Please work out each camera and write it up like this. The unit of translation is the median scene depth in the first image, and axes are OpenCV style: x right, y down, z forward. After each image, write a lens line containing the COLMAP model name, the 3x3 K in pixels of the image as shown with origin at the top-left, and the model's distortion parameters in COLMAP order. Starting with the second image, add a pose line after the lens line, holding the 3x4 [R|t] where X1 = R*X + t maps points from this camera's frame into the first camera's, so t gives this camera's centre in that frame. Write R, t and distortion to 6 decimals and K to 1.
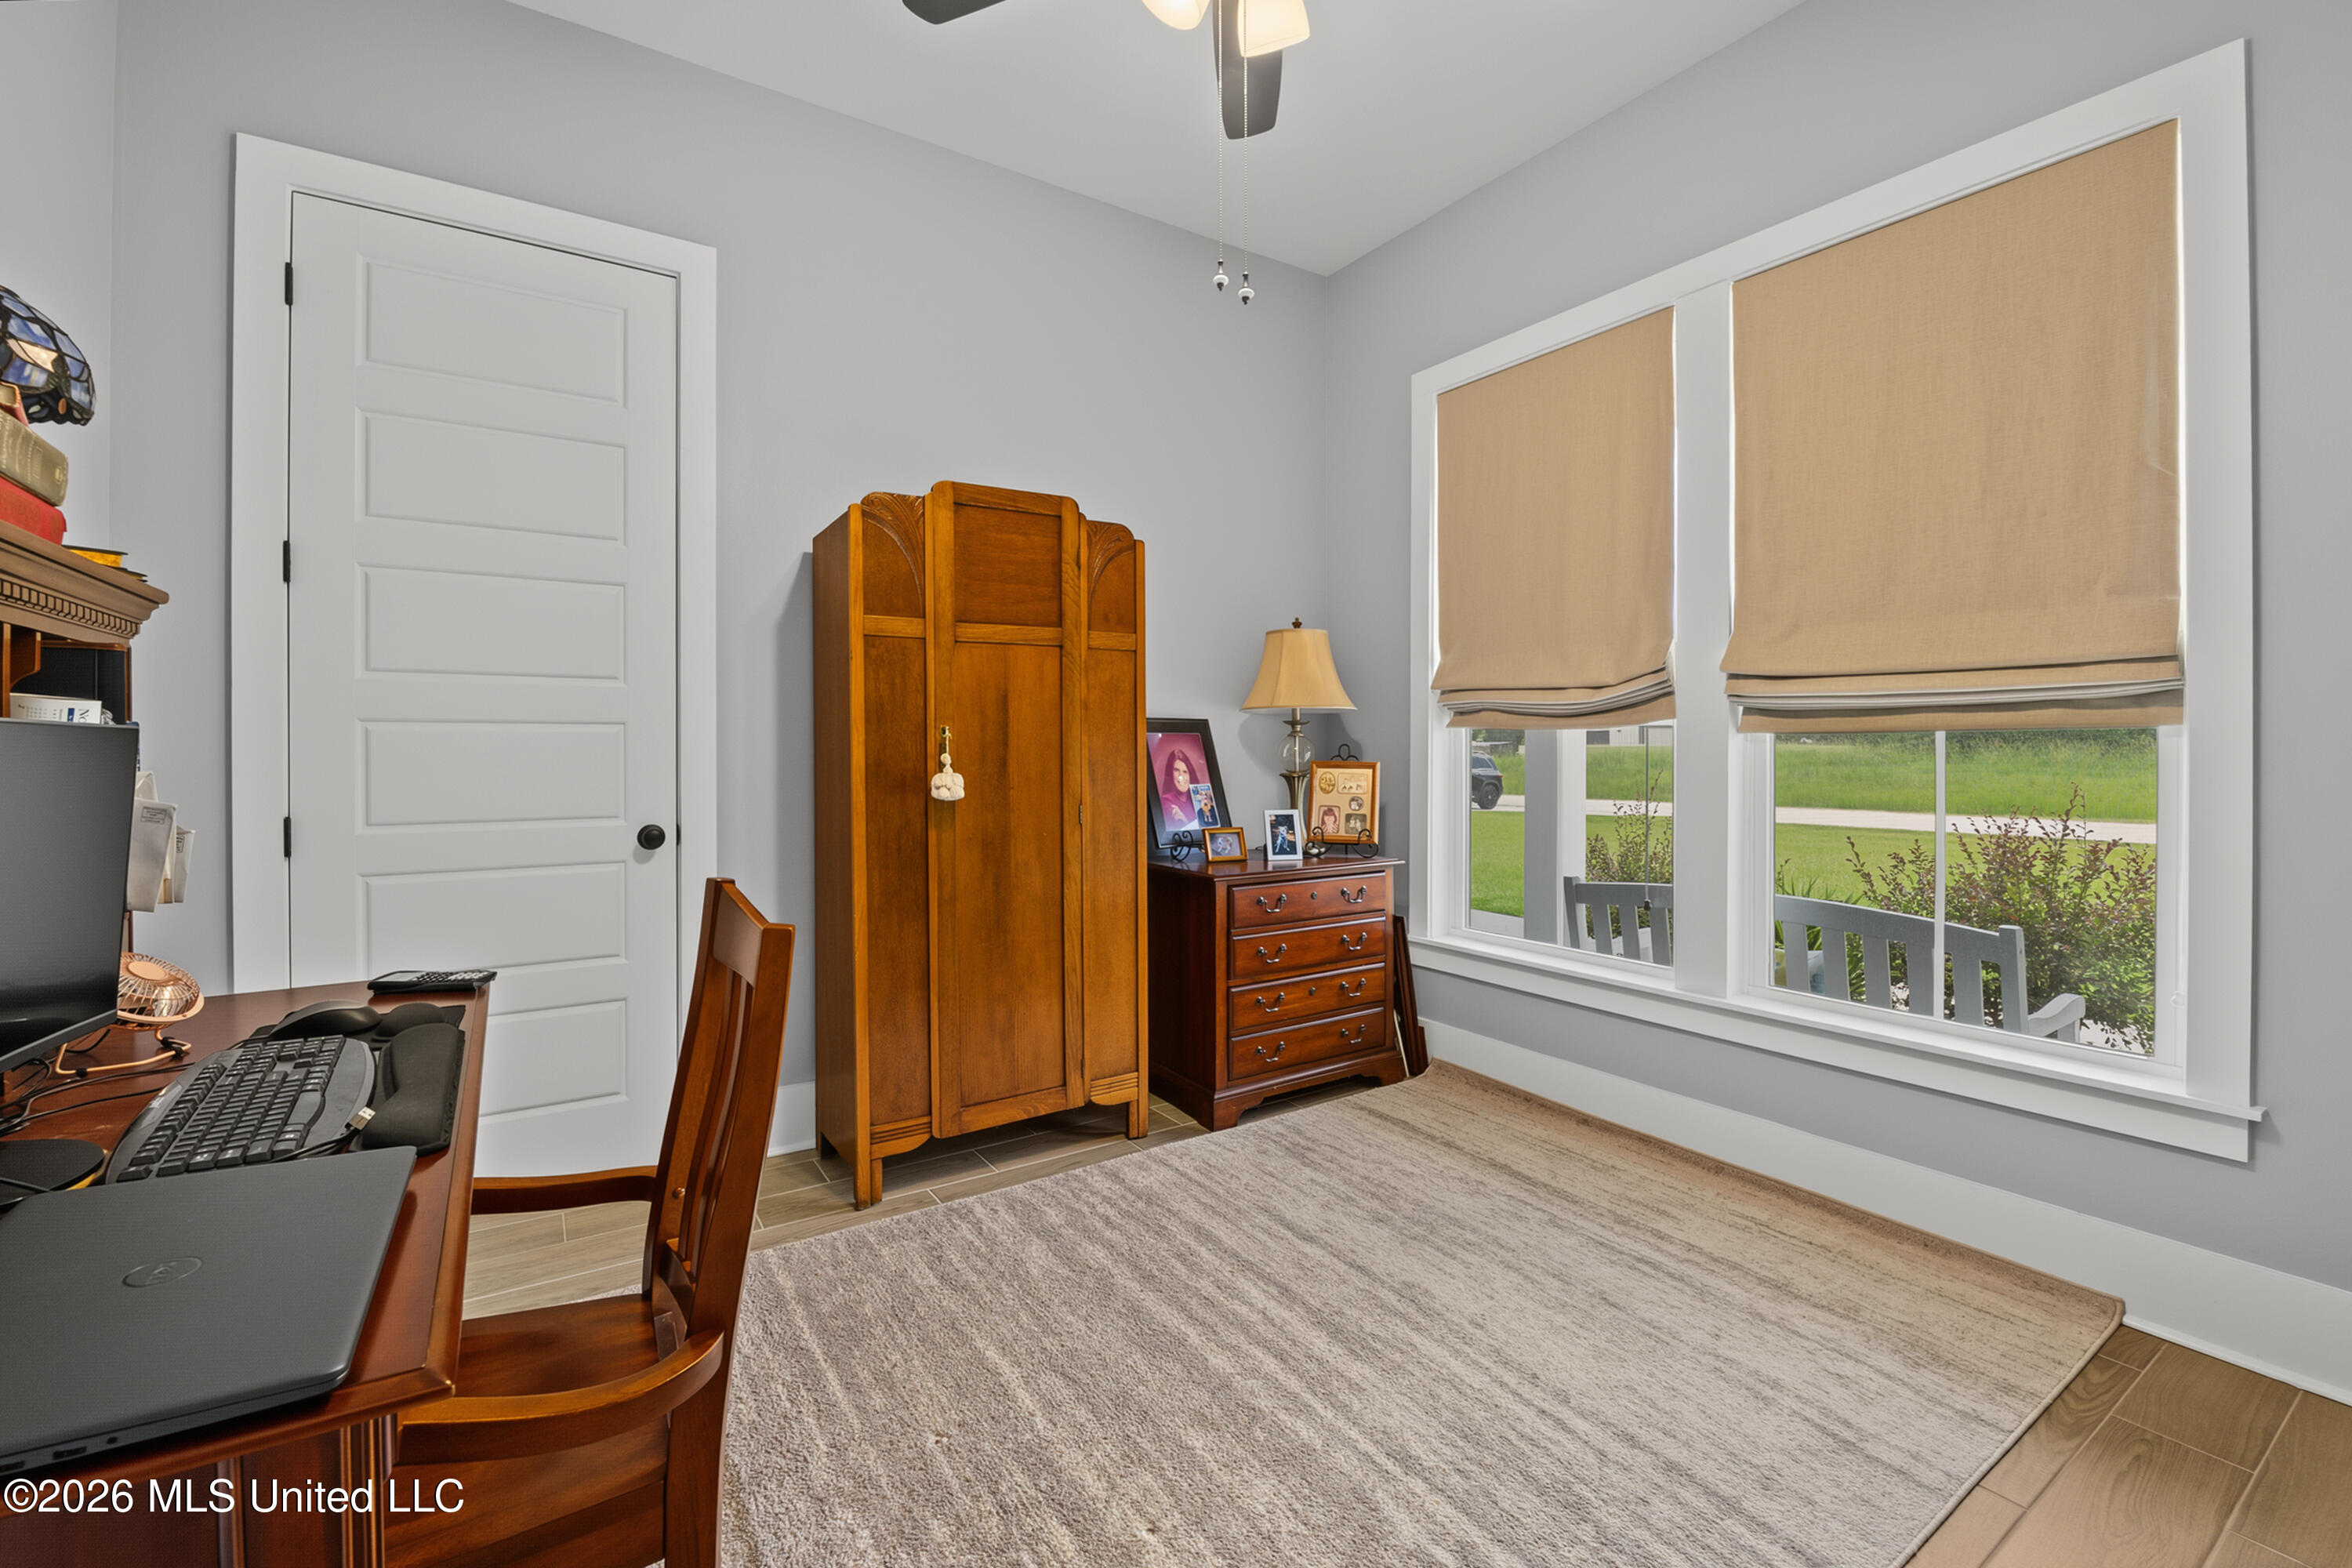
lens RADIAL K [[964.1, 0, 1107.4], [0, 964.1, 744.3], [0, 0, 1]] dist [-0.001461, -0.000404]
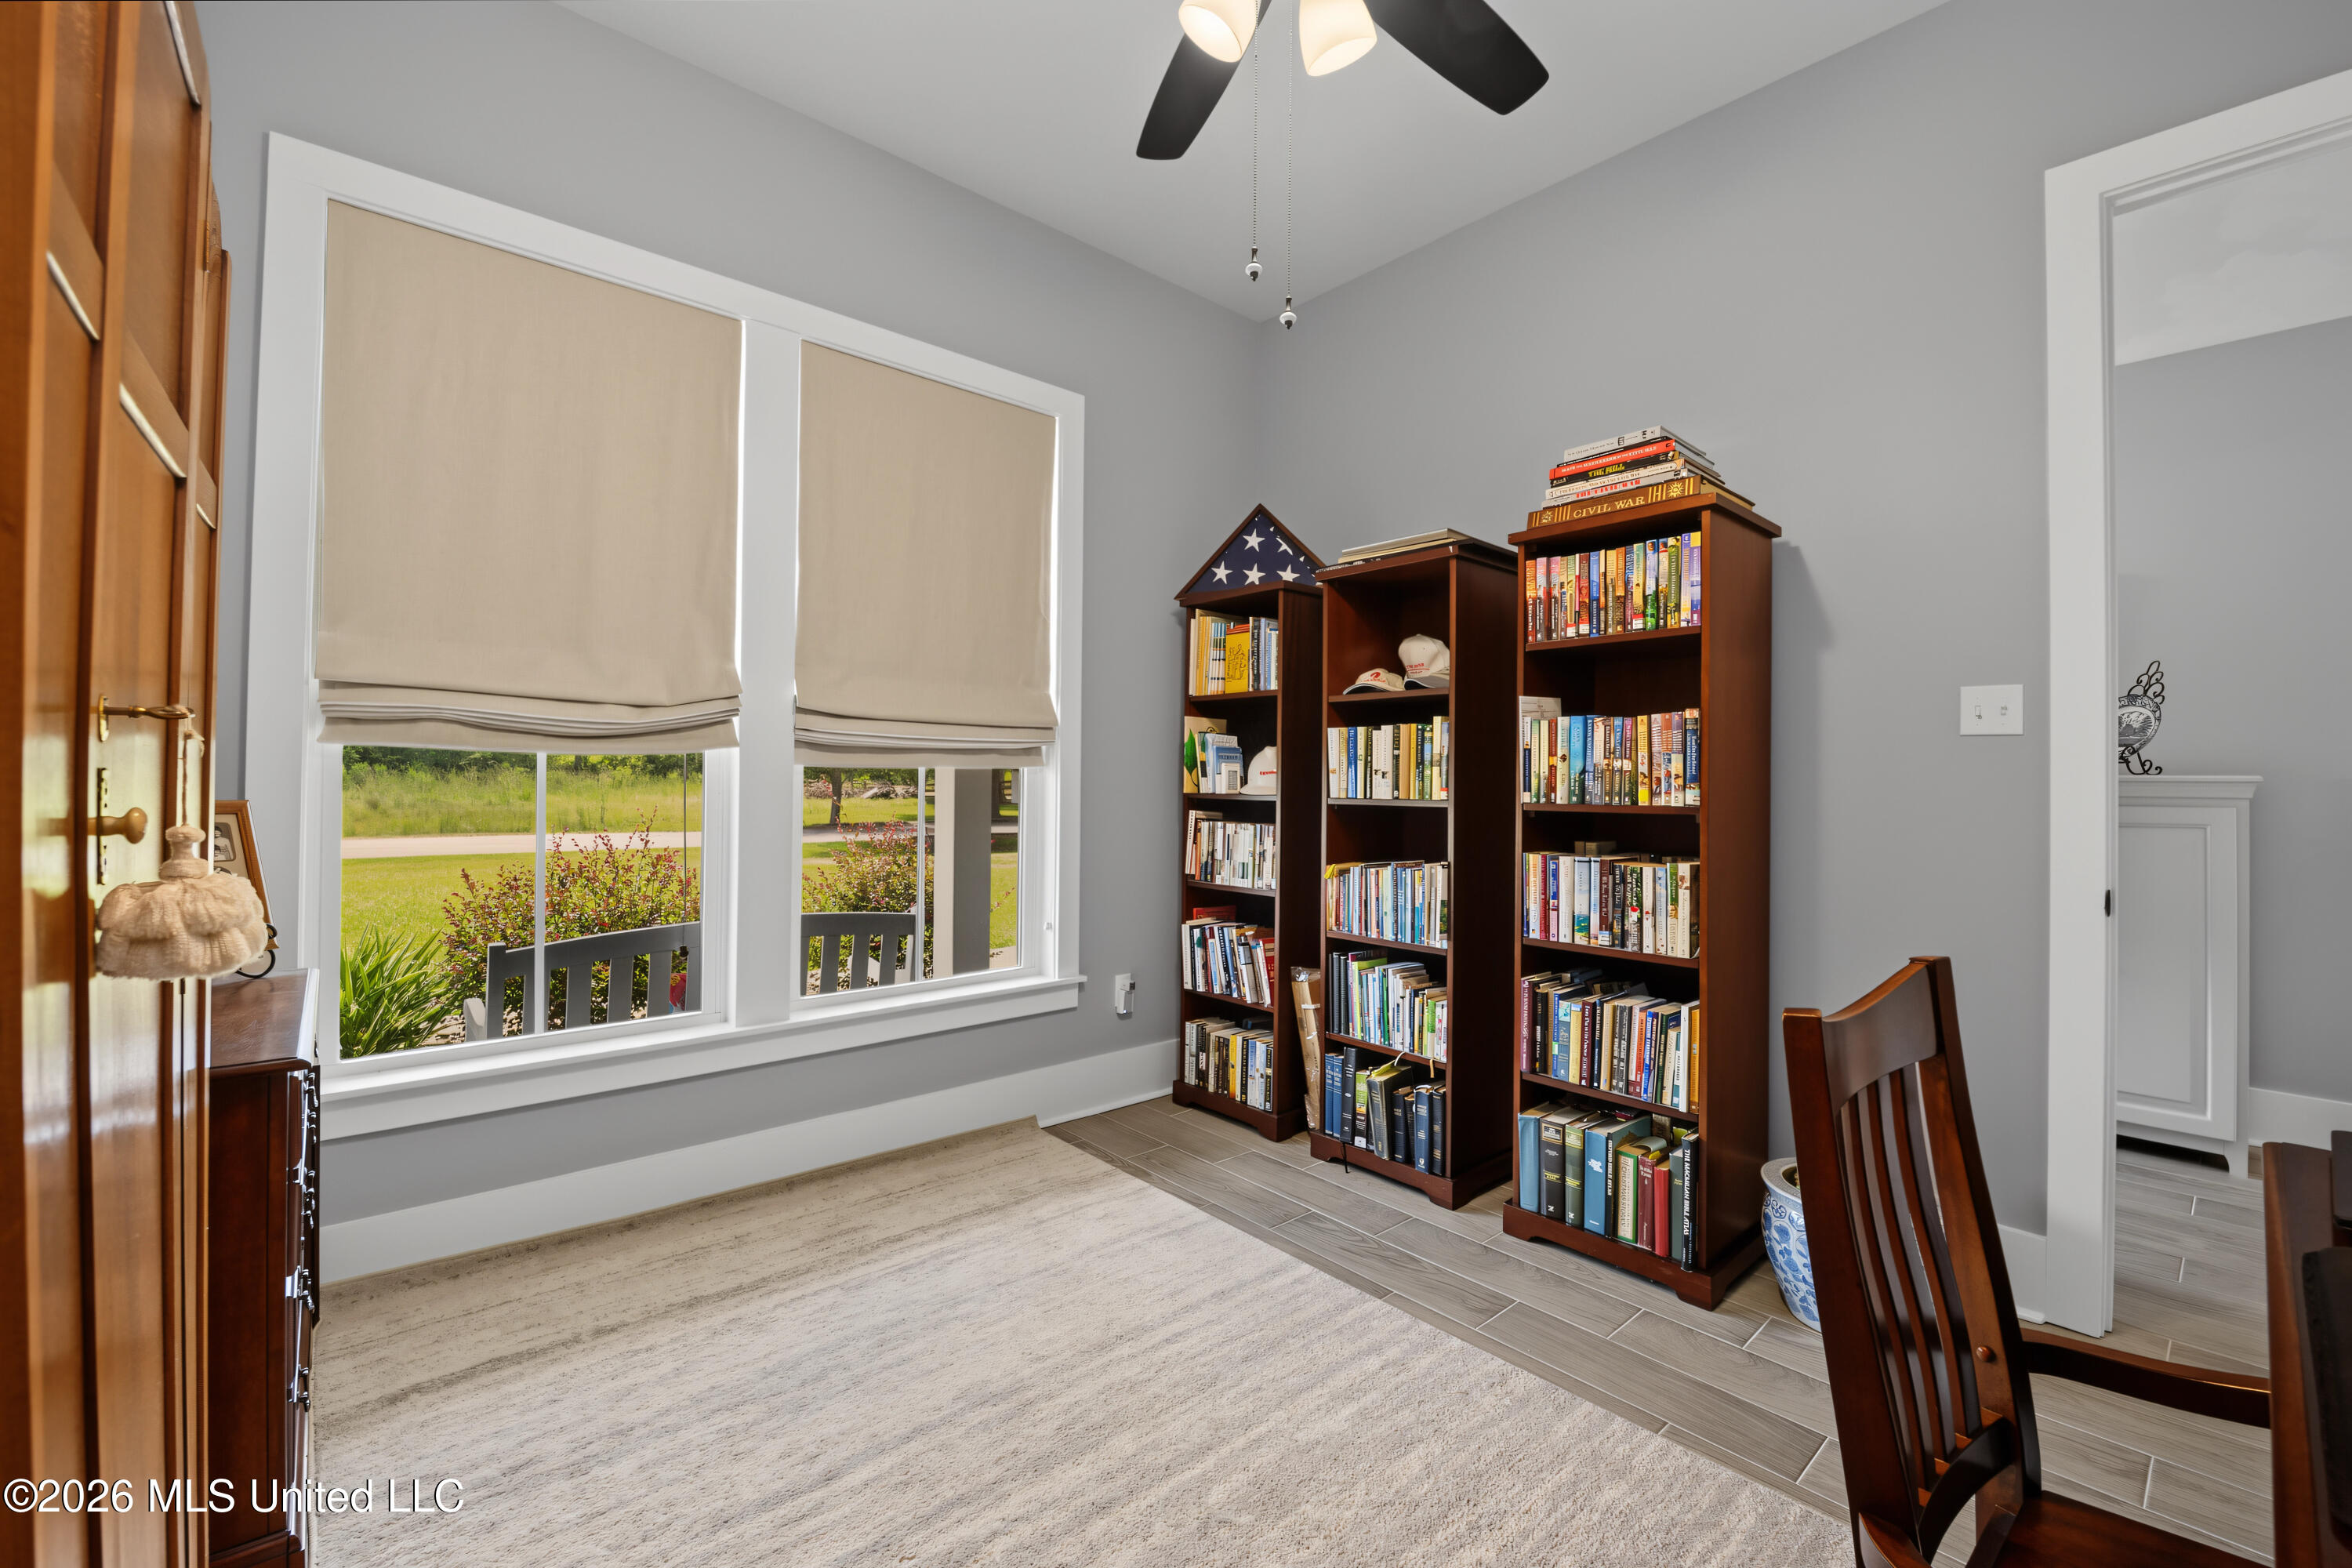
lens RADIAL K [[999.7, 0, 1183.1], [0, 999.7, 757.8], [0, 0, 1]] dist [-0.014730, -0.000134]
pose [[-0.185170, 0.015404, 0.982586, -0.517247], [-0.013653, 0.999740, -0.018246, -0.004607], [-0.982612, -0.016794, -0.184912, 0.816567]]
